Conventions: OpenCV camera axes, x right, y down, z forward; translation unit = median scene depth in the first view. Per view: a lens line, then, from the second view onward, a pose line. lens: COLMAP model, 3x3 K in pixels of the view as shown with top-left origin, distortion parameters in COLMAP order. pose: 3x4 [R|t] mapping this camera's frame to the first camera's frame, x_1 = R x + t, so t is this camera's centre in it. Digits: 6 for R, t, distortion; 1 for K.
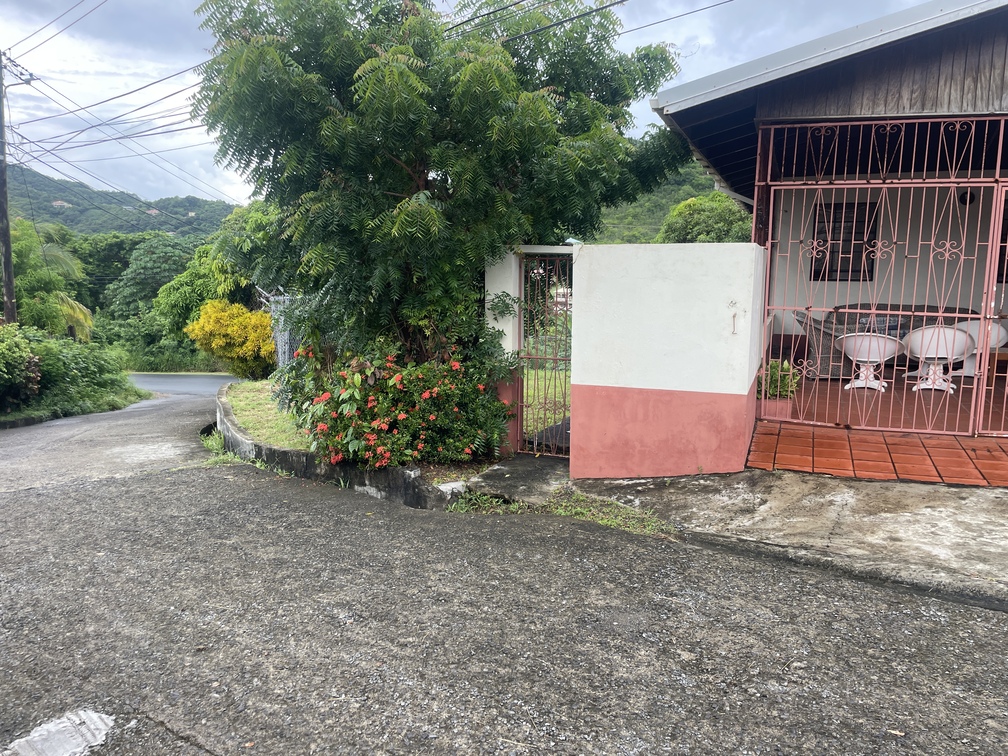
lens RADIAL K [[762.6, 0, 511.2], [0, 762.6, 370.4], [0, 0, 1]] dist [0.092089, -0.124839]
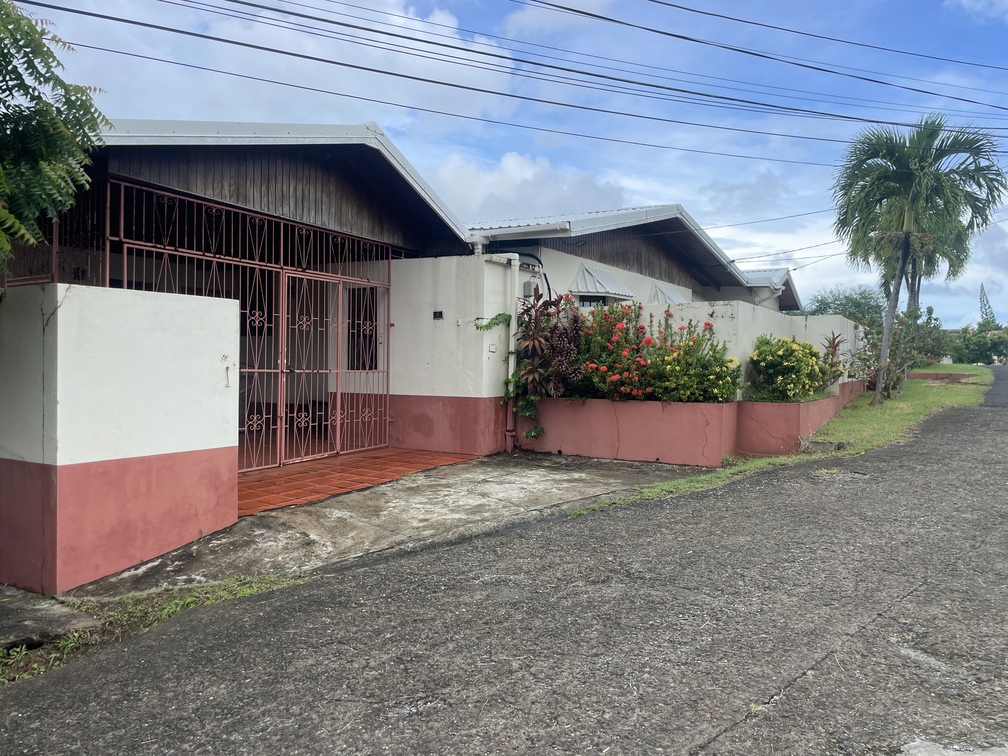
lens RADIAL K [[762.6, 0, 511.2], [0, 762.6, 370.4], [0, 0, 1]] dist [0.092089, -0.124839]
pose [[0.170610, -0.014307, 0.985235, -0.604543], [0.125997, 0.992003, -0.007414, -0.013469], [-0.977250, 0.125402, 0.171048, 0.426127]]
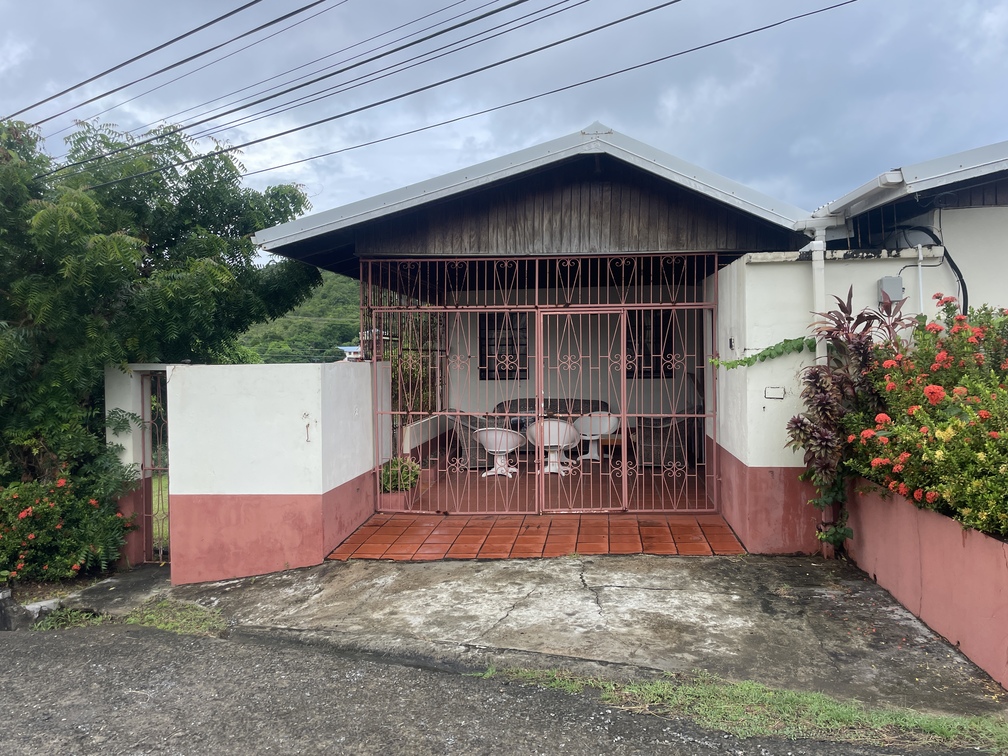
lens RADIAL K [[763.2, 0, 503.7], [0, 763.2, 363.4], [0, 0, 1]] dist [0.096720, -0.122747]
pose [[0.972572, -0.025630, 0.231184, 0.290831], [0.053865, 0.991710, -0.116659, -0.012730], [-0.226278, 0.125912, 0.965891, -0.176963]]
